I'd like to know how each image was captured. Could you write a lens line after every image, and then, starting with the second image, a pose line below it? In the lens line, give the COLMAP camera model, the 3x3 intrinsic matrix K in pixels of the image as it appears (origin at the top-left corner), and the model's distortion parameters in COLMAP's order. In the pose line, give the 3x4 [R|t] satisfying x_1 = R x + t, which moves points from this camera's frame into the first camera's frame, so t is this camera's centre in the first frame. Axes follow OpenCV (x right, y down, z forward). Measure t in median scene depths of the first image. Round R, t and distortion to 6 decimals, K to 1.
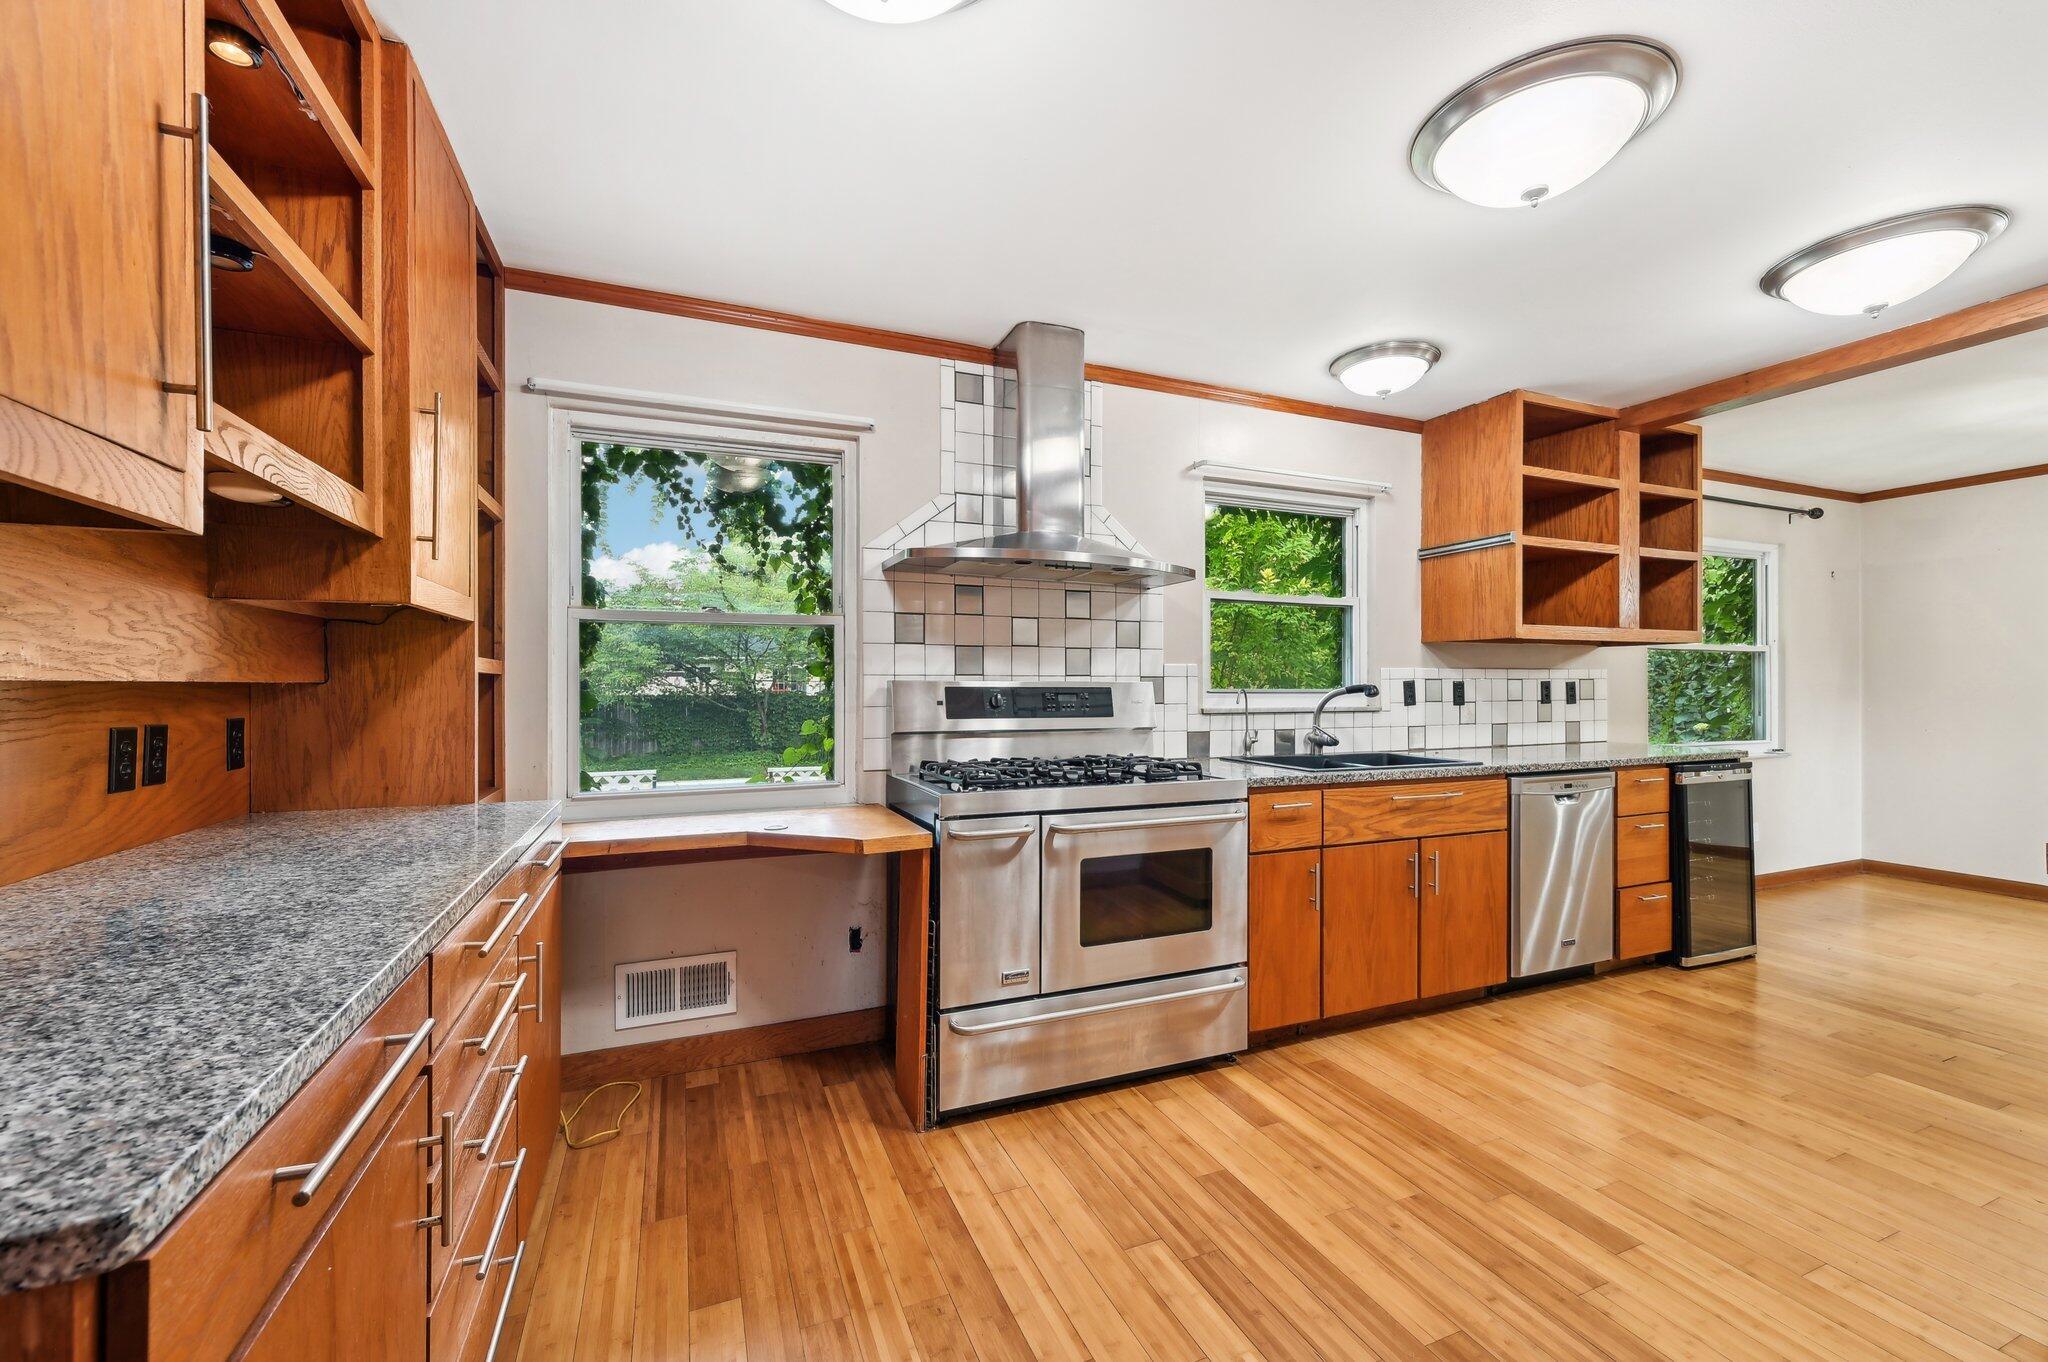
lens RADIAL K [[818.5, 0, 1031.4], [0, 818.5, 692.3], [0, 0, 1]] dist [-0.000009, -0.000194]
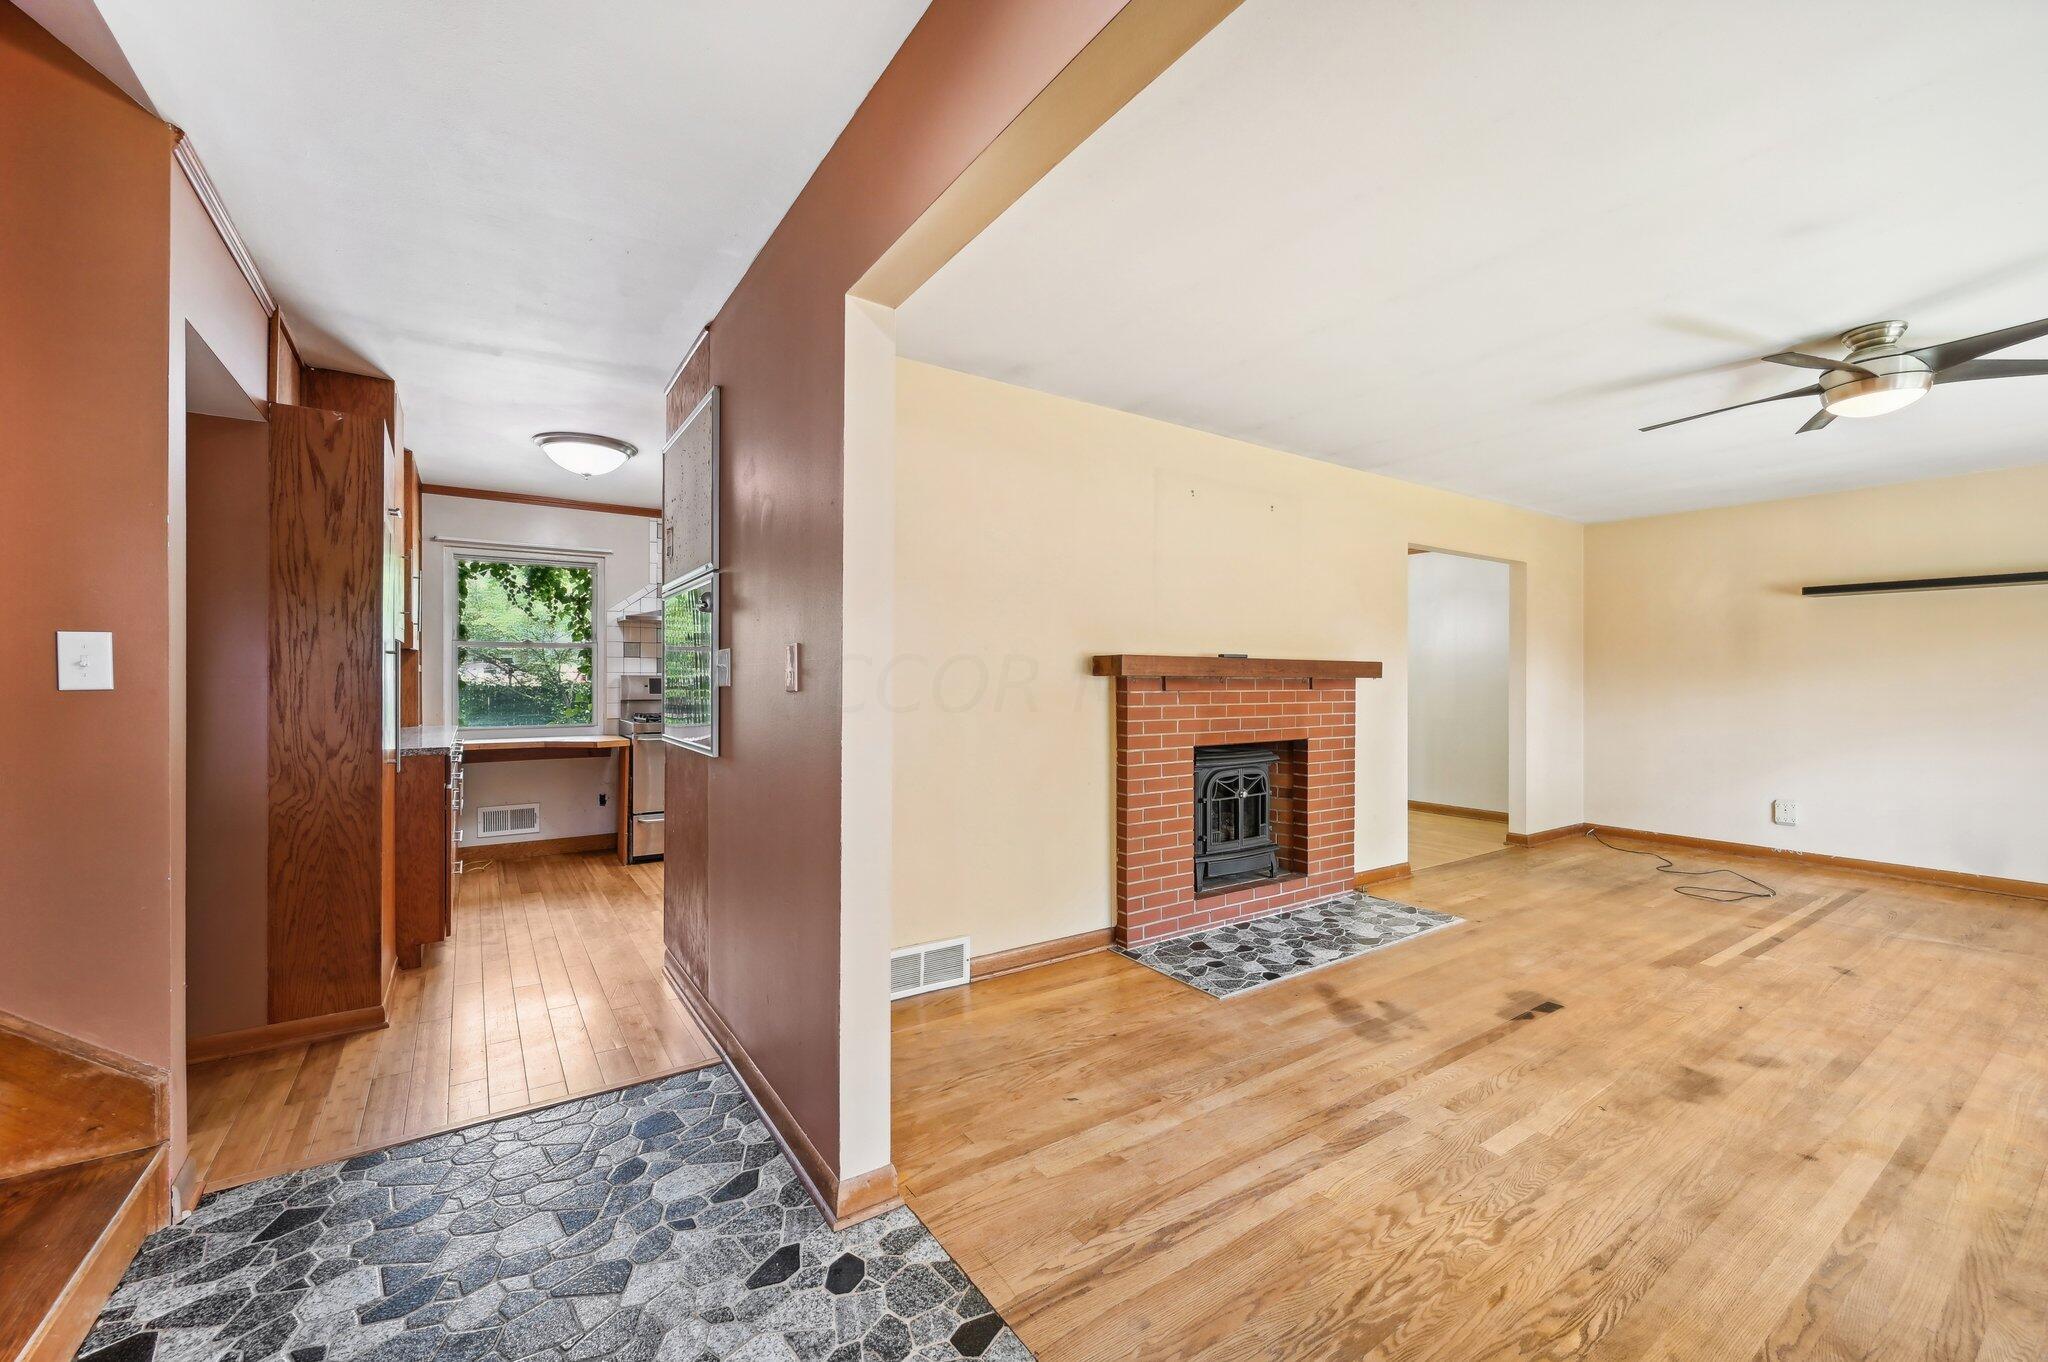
lens RADIAL K [[818.5, 0, 1042.8], [0, 818.5, 683.9], [0, 0, 1]] dist [-0.000009, -0.000194]
pose [[0.978825, 0.001433, 0.204692, 0.438036], [-0.001583, 0.999999, 0.000570, 0.005051], [-0.204691, -0.000882, 0.978826, -1.220279]]
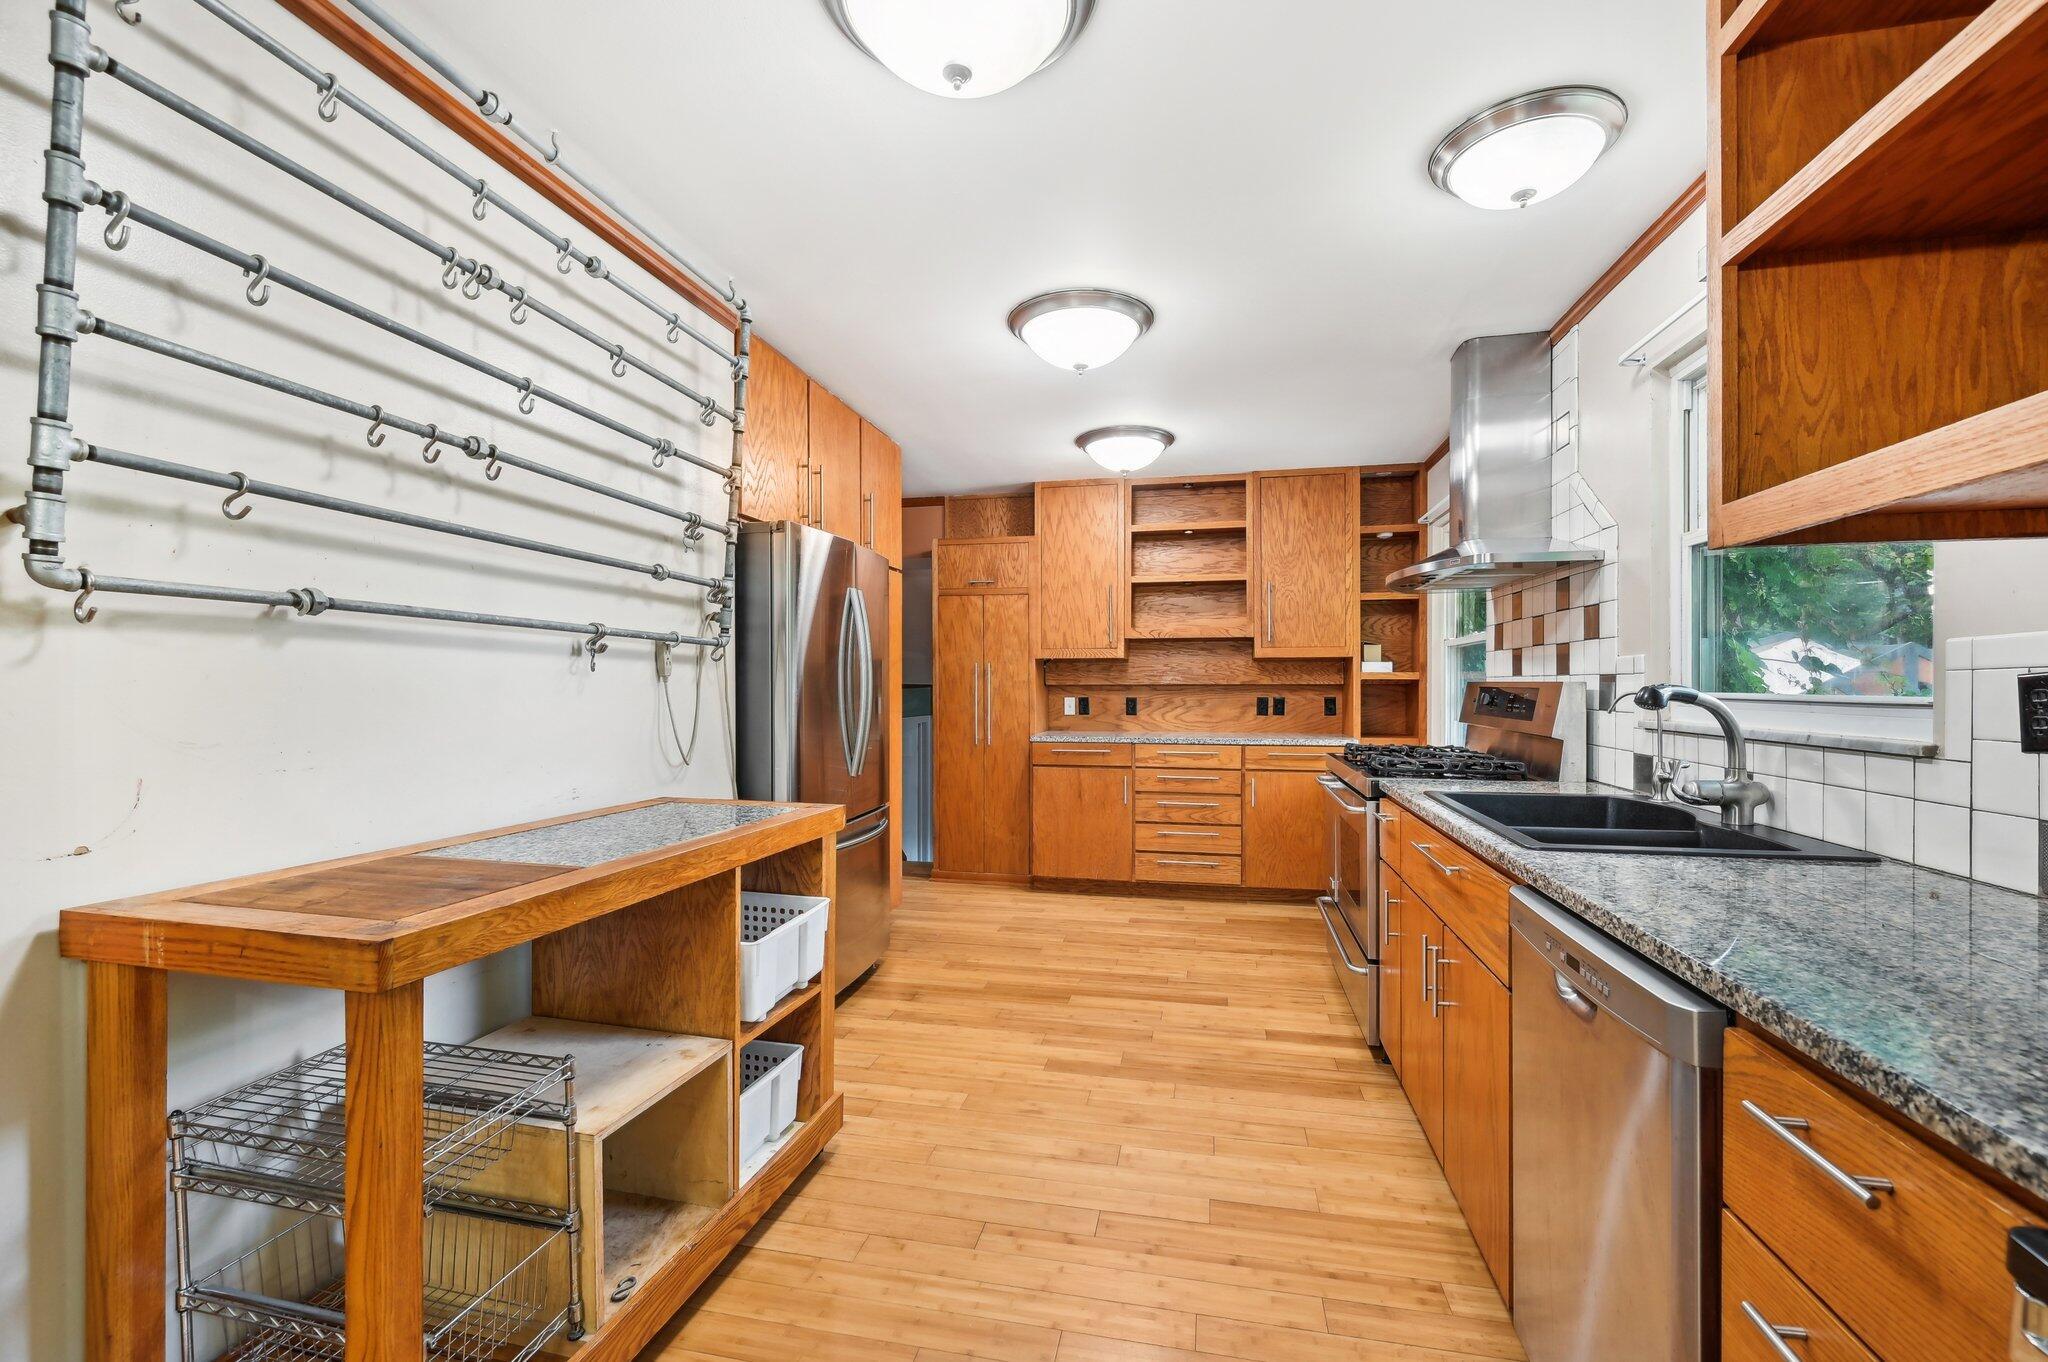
lens RADIAL K [[851.8, 0, 1022.2], [0, 851.8, 684.2], [0, 0, 1]] dist [-0.004651, 0.000874]
pose [[-0.577992, -0.000222, -0.816042, 1.247014], [-0.006853, 0.999966, 0.004582, -0.011205], [0.816014, 0.008240, -0.577974, 1.143239]]
